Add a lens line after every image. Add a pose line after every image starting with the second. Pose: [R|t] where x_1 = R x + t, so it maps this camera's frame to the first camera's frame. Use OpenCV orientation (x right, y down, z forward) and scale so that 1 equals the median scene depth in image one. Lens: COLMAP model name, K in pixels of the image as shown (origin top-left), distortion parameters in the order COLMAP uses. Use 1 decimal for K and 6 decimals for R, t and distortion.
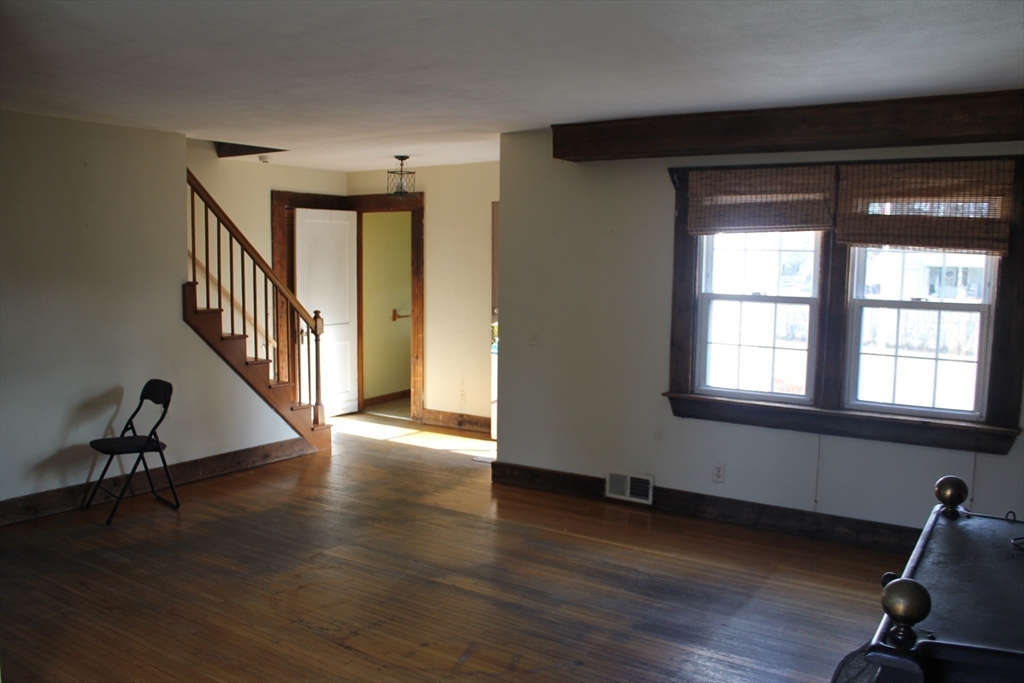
lens RADIAL K [[856.7, 0, 517.8], [0, 856.7, 341.2], [0, 0, 1]] dist [-0.160643, 0.148075]
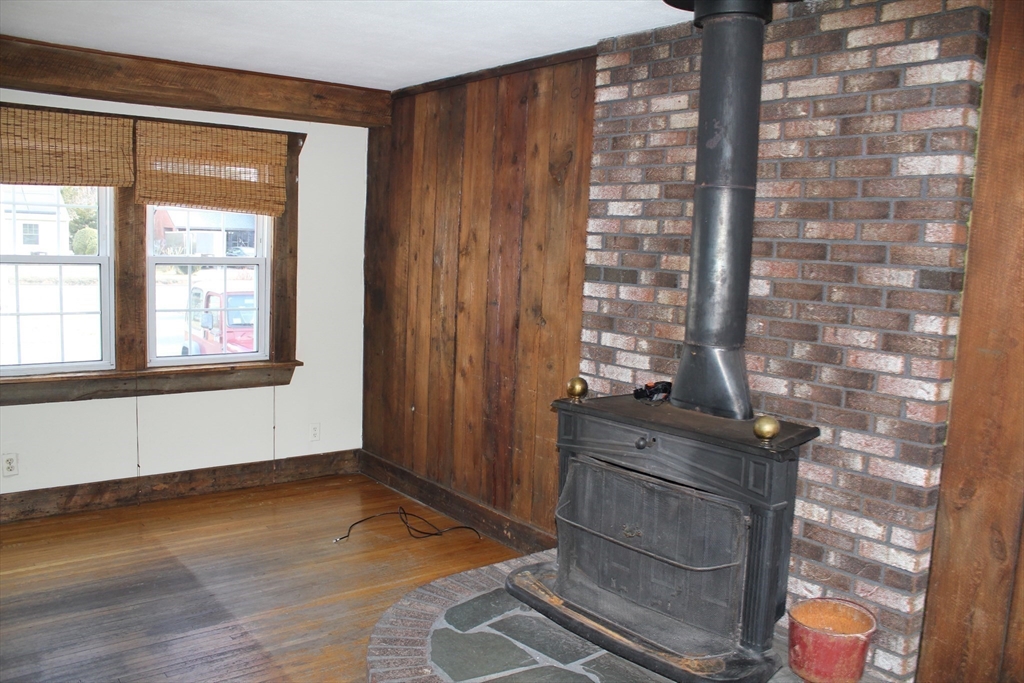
lens RADIAL K [[856.7, 0, 517.8], [0, 856.7, 341.2], [0, 0, 1]] dist [-0.160643, 0.148075]
pose [[0.298907, -0.115177, 0.947306, -0.430129], [0.055334, 0.993111, 0.103286, -0.029323], [-0.952677, 0.021545, 0.303221, 0.289939]]
